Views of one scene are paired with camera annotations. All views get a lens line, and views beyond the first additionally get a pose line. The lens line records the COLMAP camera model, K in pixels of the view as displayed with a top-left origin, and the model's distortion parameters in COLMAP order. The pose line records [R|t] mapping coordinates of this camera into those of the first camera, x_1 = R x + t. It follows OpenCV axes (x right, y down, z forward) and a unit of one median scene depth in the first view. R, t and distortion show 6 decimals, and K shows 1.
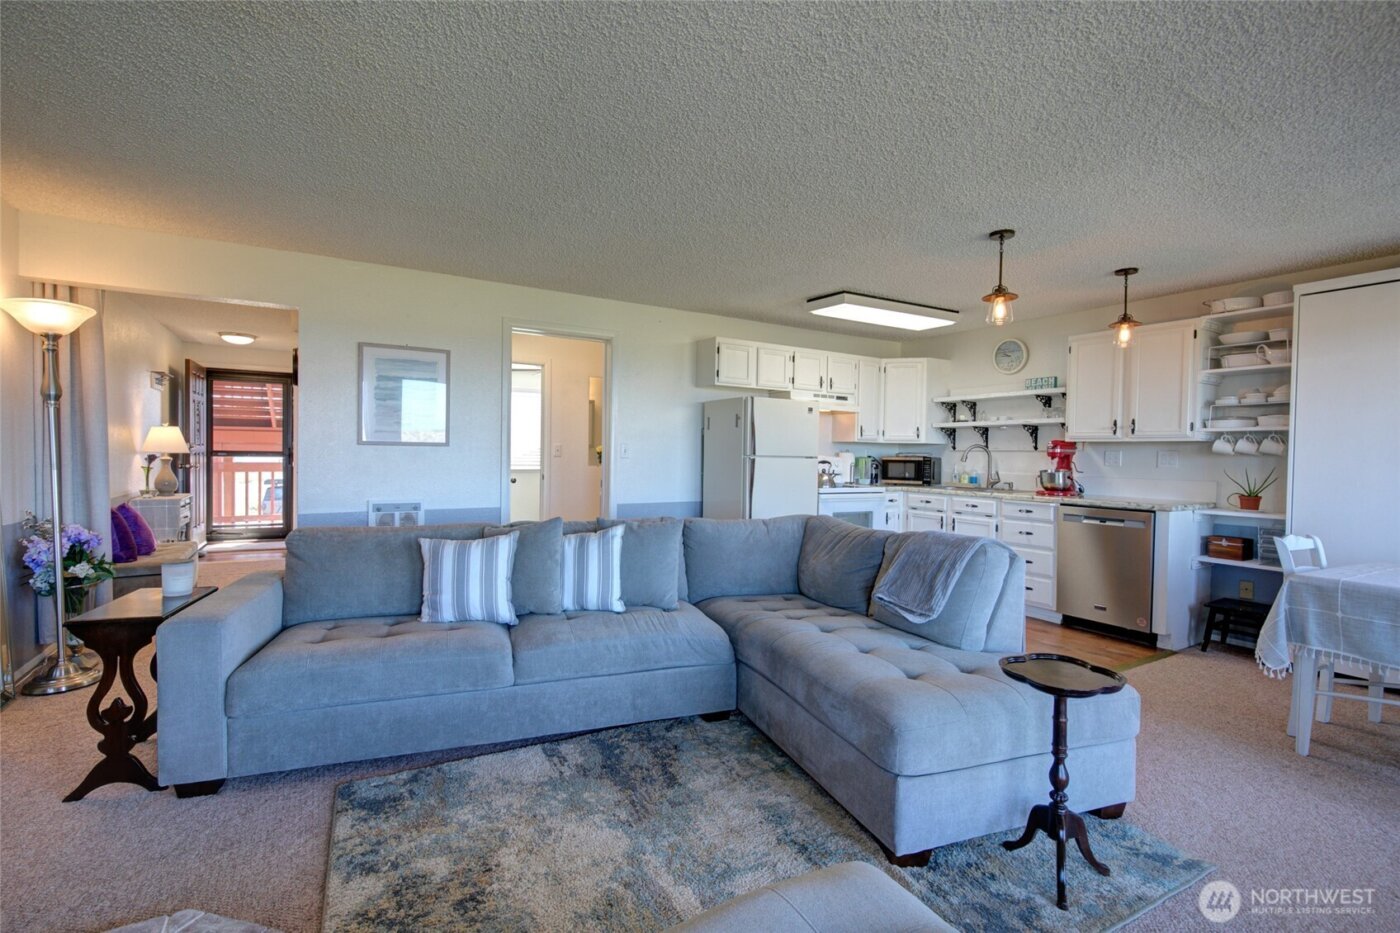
lens RADIAL K [[641.9, 0, 700.0], [0, 641.9, 466.5], [0, 0, 1]] dist [0.001435, 0.000173]
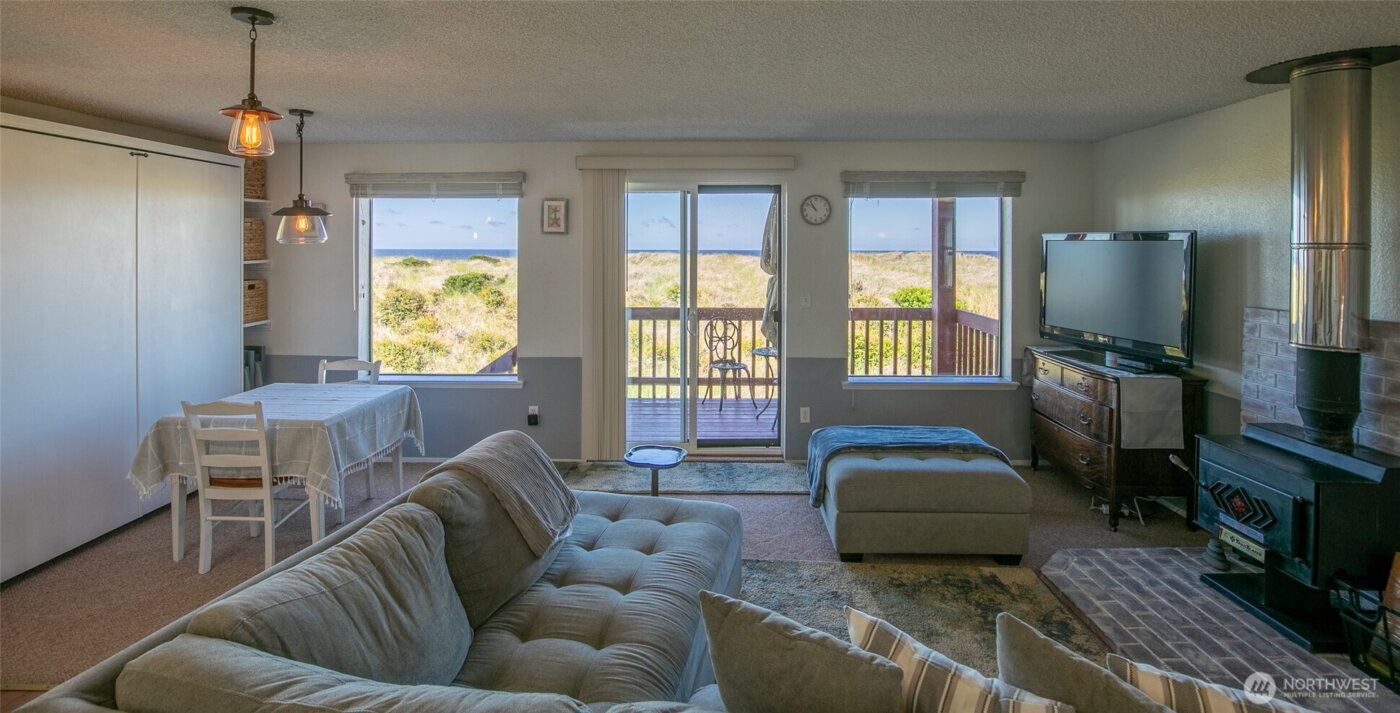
lens RADIAL K [[655.3, 0, 698.7], [0, 655.3, 254.0], [0, 0, 1]] dist [-0.030348, -0.000170]
pose [[-0.848281, -0.021573, 0.529106, -0.190087], [-0.005125, 0.999458, 0.032532, -0.118120], [-0.529521, 0.024885, -0.847932, 1.037503]]
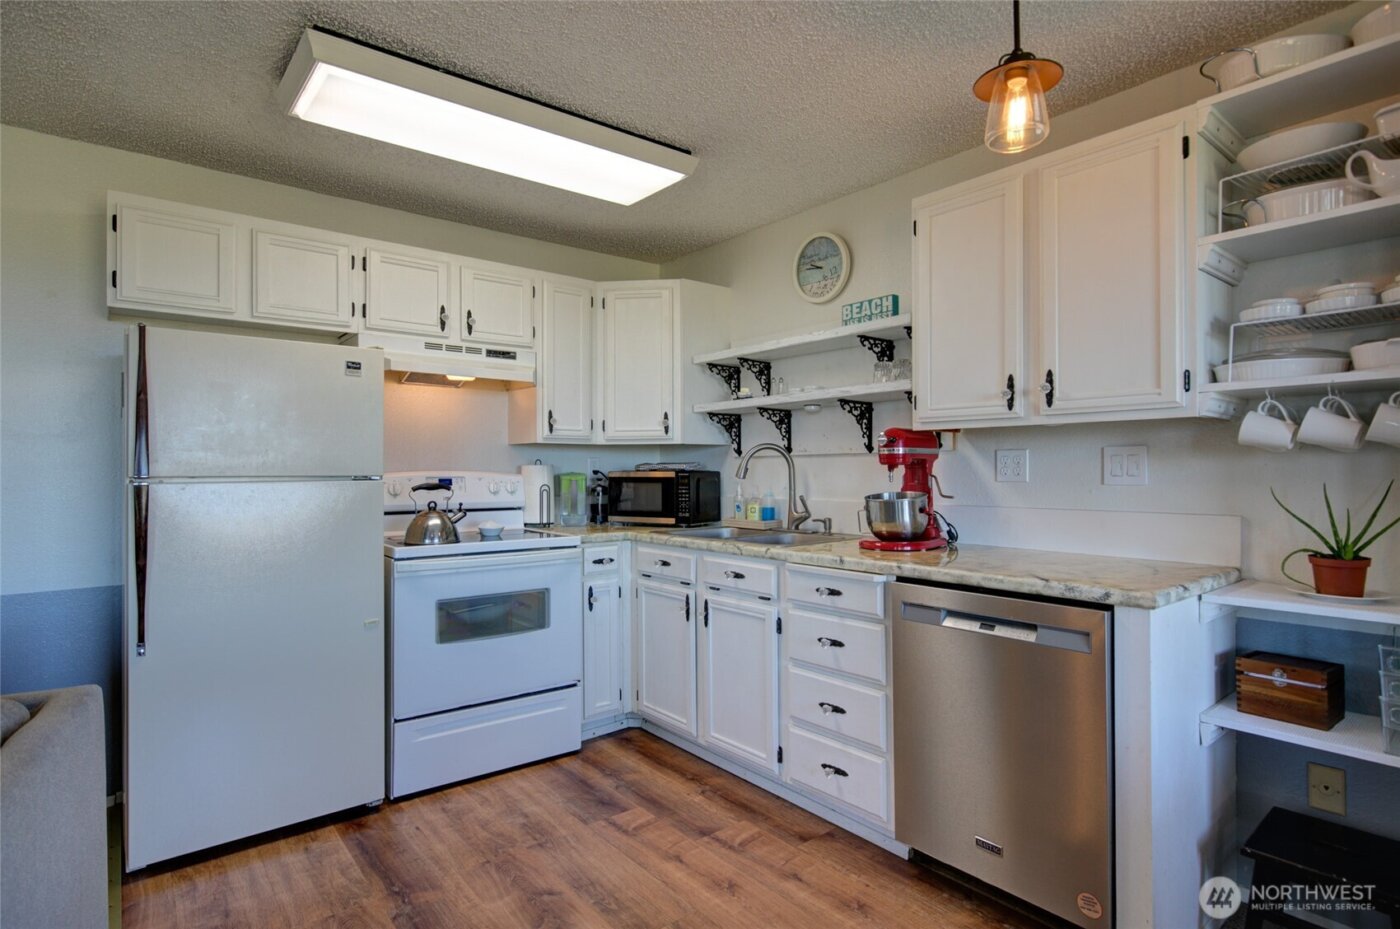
lens RADIAL K [[725.9, 0, 700.0], [0, 725.9, 464.5], [0, 0, 1]] dist [-0.004183, 0.001068]
pose [[0.990224, -0.020677, 0.137947, 0.406780], [0.024293, 0.999403, -0.024584, -0.006937], [-0.137356, 0.027695, 0.990135, 0.600787]]
